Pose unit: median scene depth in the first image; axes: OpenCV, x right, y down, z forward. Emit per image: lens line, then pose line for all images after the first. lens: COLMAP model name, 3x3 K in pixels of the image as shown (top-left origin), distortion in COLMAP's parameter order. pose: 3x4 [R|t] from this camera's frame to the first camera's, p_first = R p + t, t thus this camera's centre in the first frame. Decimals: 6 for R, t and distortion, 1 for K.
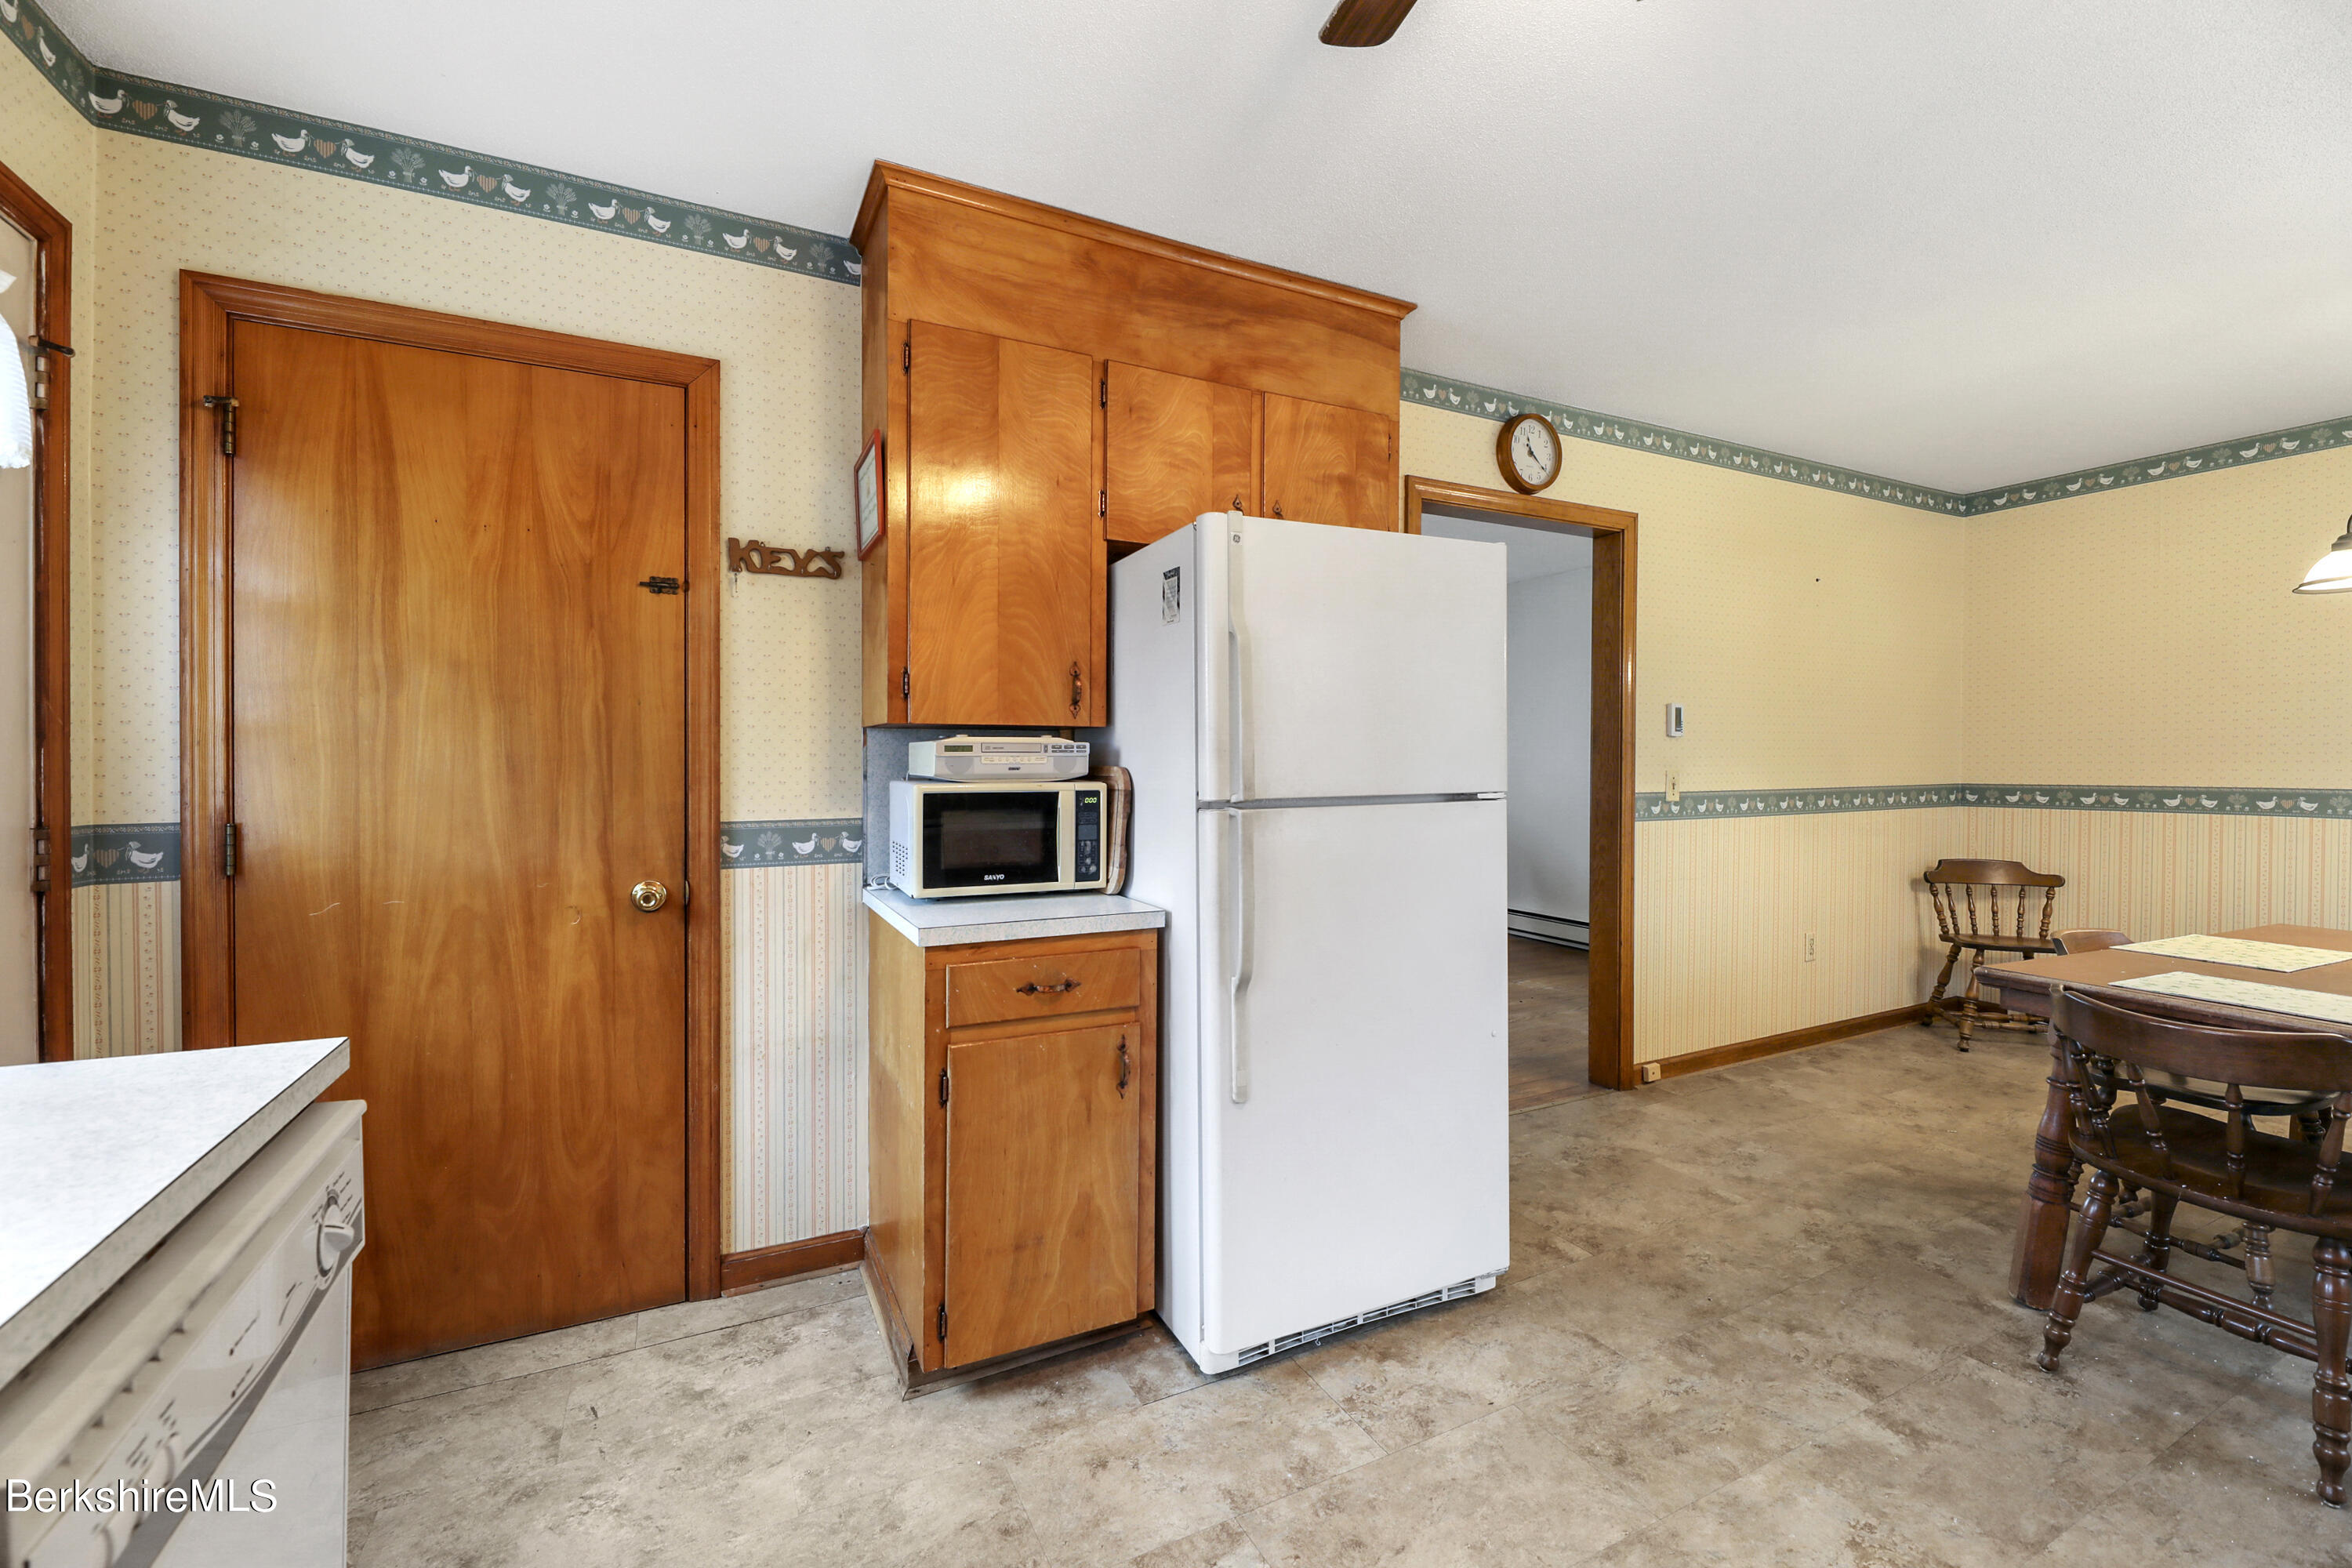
lens RADIAL K [[968.6, 0, 1173.2], [0, 968.6, 764.6], [0, 0, 1]] dist [-0.000901, -0.000949]
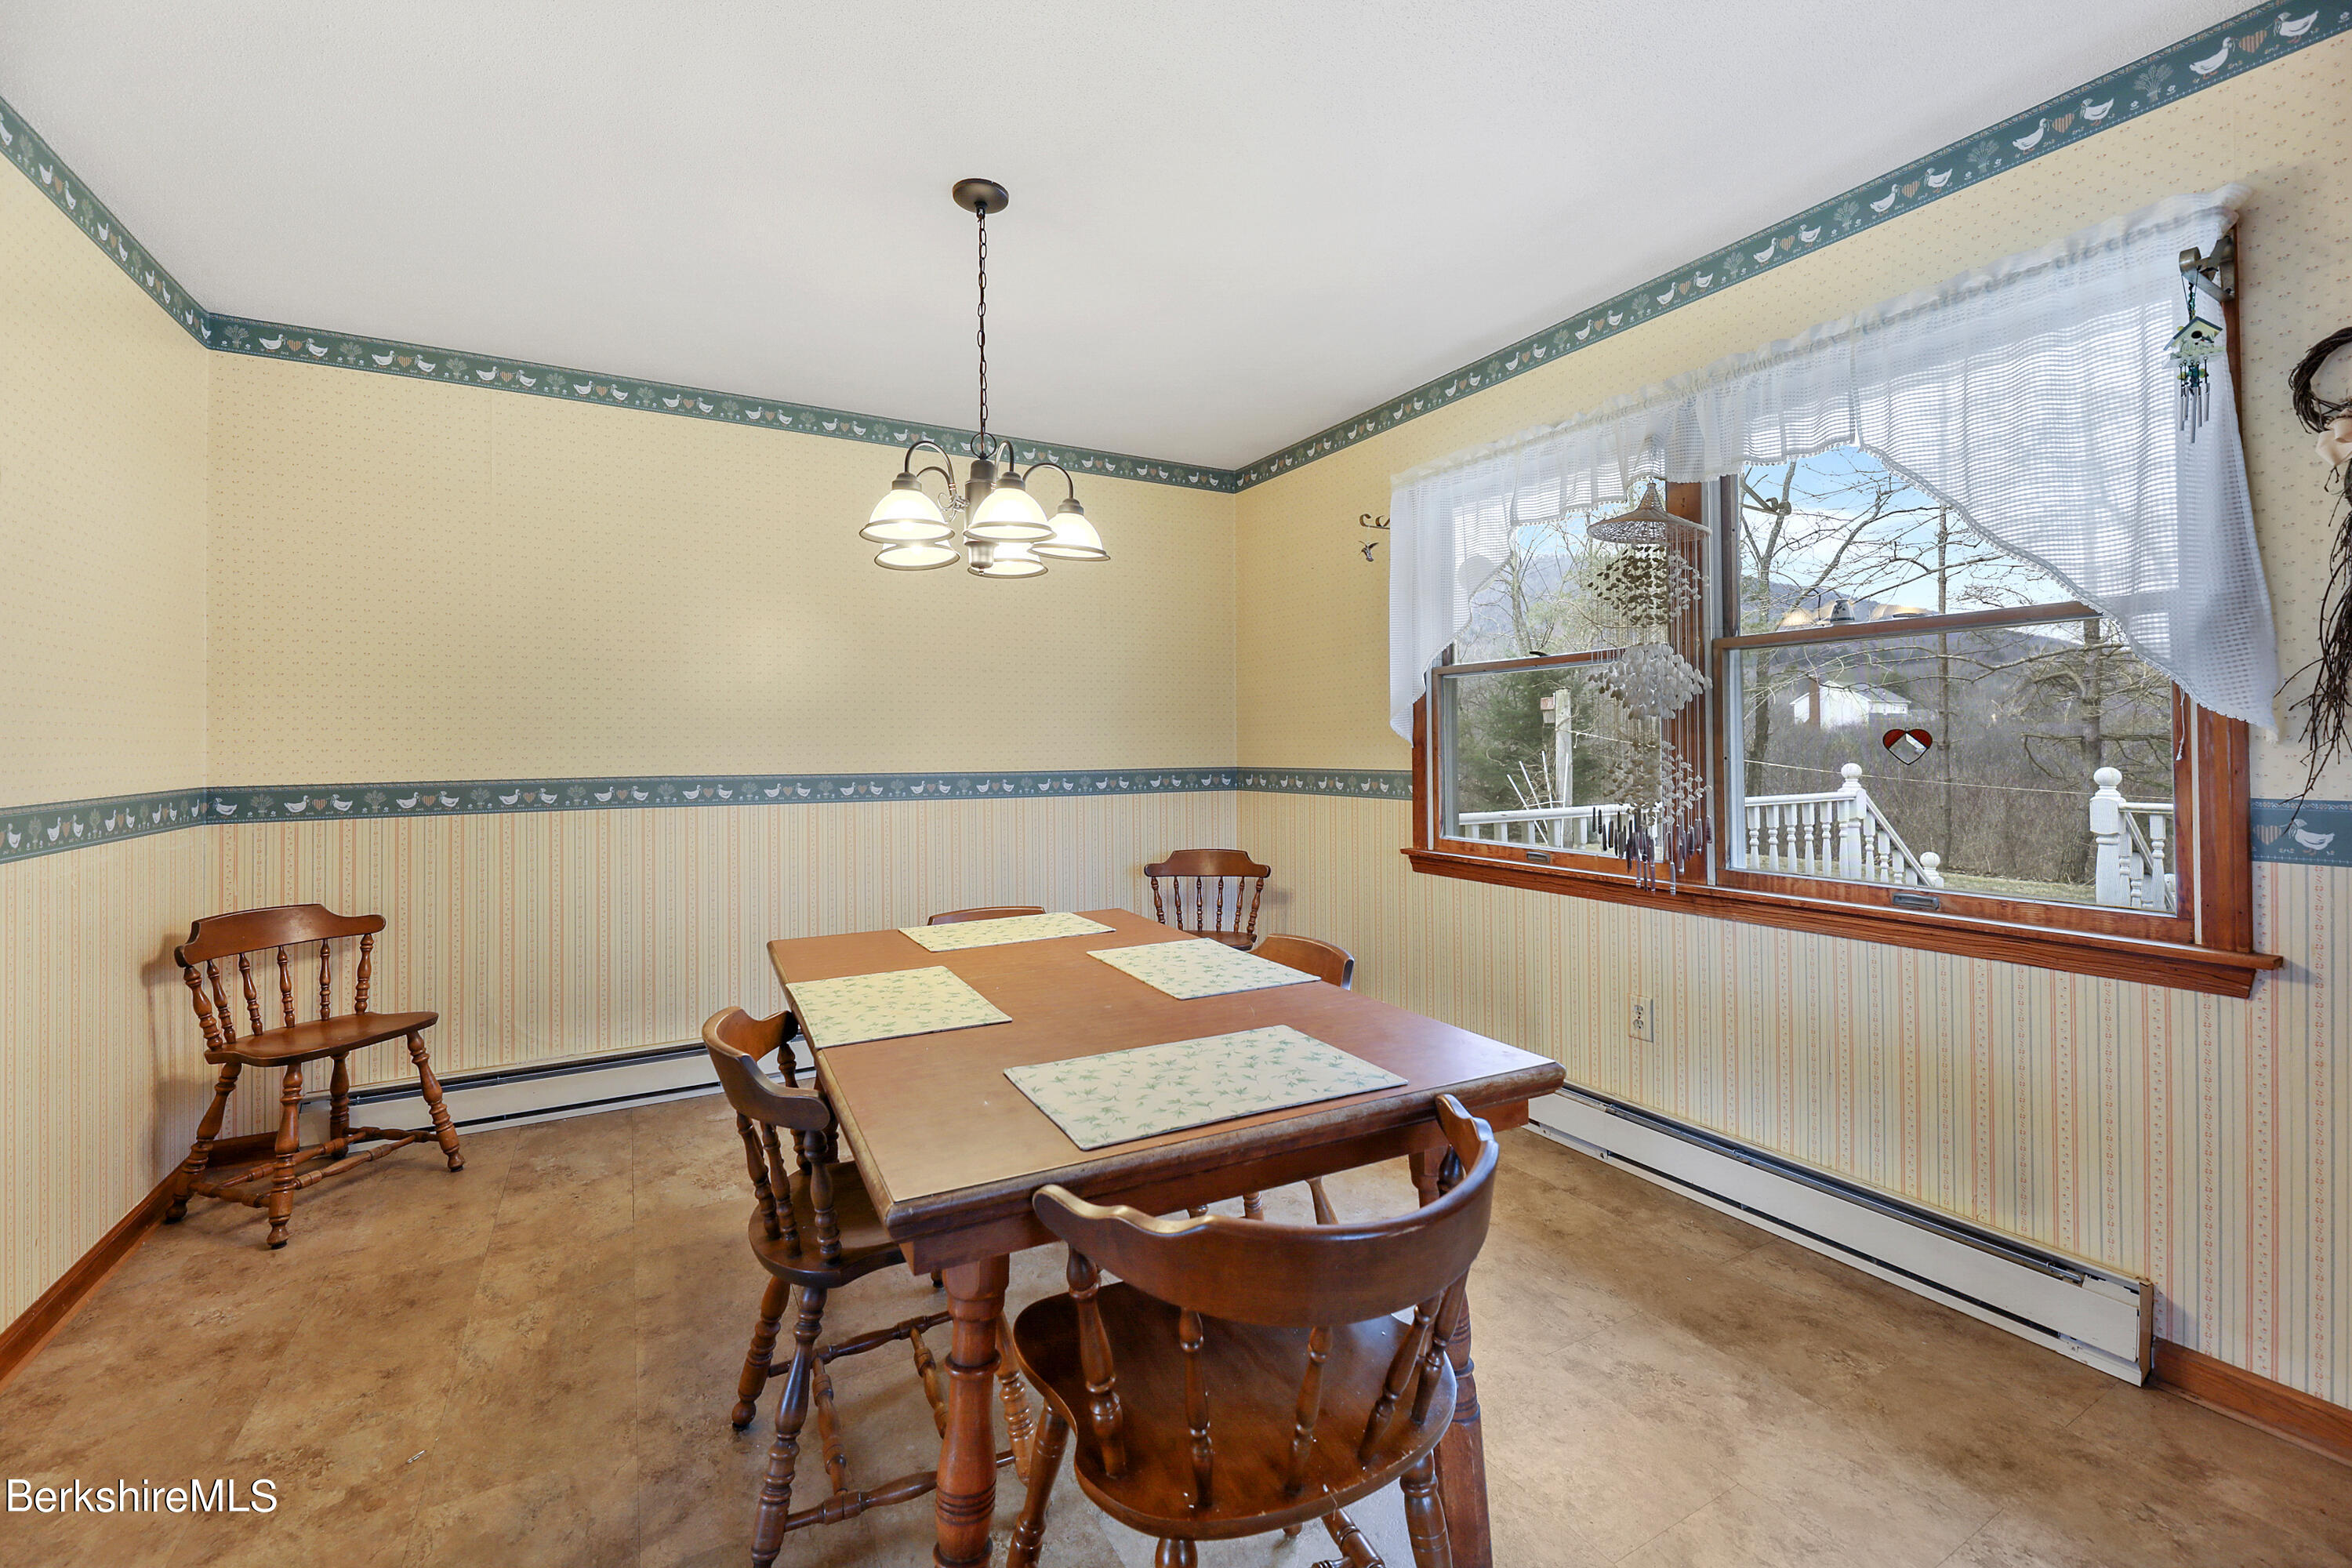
lens RADIAL K [[968.6, 0, 1164.3], [0, 968.6, 749.8], [0, 0, 1]] dist [-0.000901, -0.000949]
pose [[-0.028235, 0.003818, 0.999594, 0.204570], [0.020743, 0.999780, -0.003233, 0.011040], [-0.999386, 0.020643, -0.028308, 0.444217]]
